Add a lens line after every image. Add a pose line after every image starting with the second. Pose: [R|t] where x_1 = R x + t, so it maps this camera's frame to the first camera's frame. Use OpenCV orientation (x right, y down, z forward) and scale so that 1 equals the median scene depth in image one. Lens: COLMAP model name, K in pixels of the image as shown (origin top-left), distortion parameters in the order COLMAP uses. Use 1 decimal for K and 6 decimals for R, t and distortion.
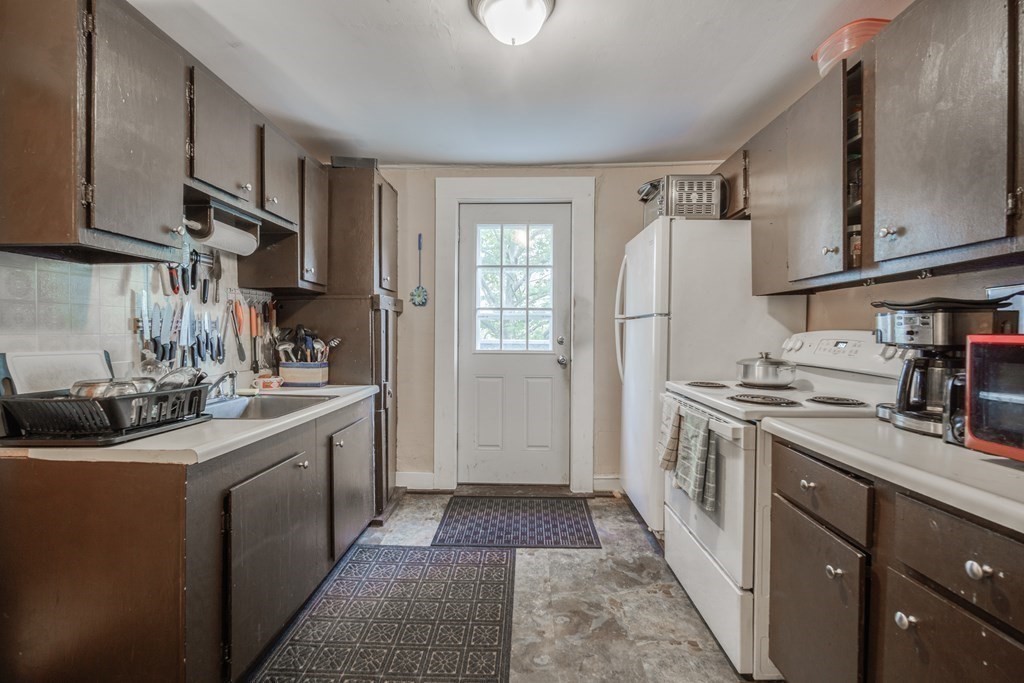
lens RADIAL K [[452.4, 0, 519.5], [0, 452.4, 338.5], [0, 0, 1]] dist [0.000705, 0.000082]
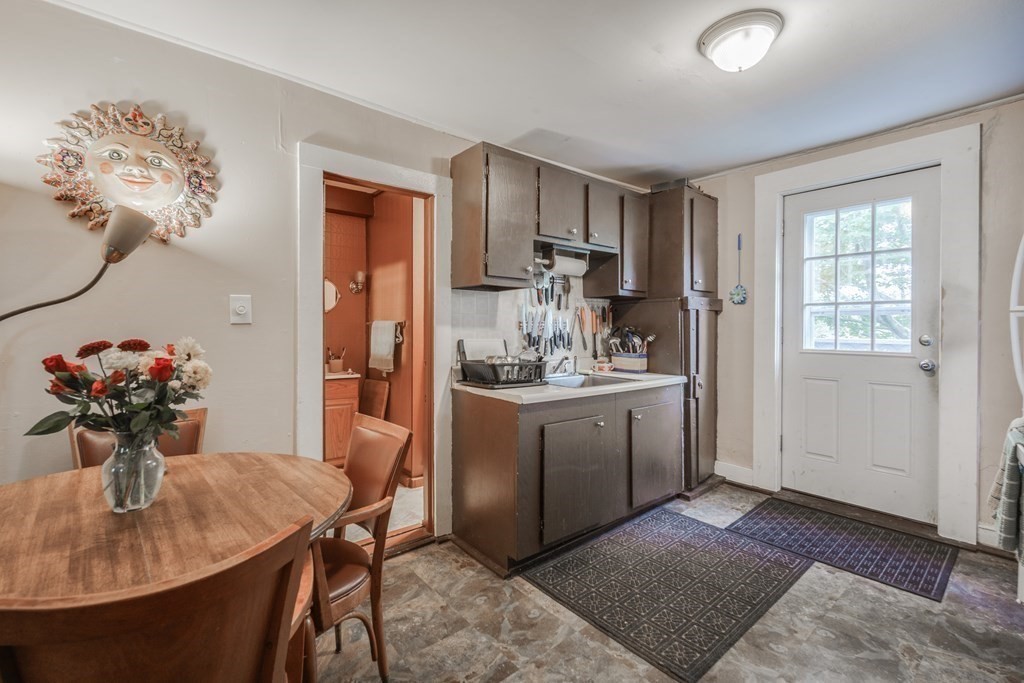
lens RADIAL K [[452.4, 0, 506.1], [0, 452.4, 335.6], [0, 0, 1]] dist [0.000705, 0.000082]
pose [[0.655233, 0.012082, -0.755331, 0.269304], [-0.012400, 0.999909, 0.005237, 0.000759], [0.755325, 0.005935, 0.655323, -0.096448]]
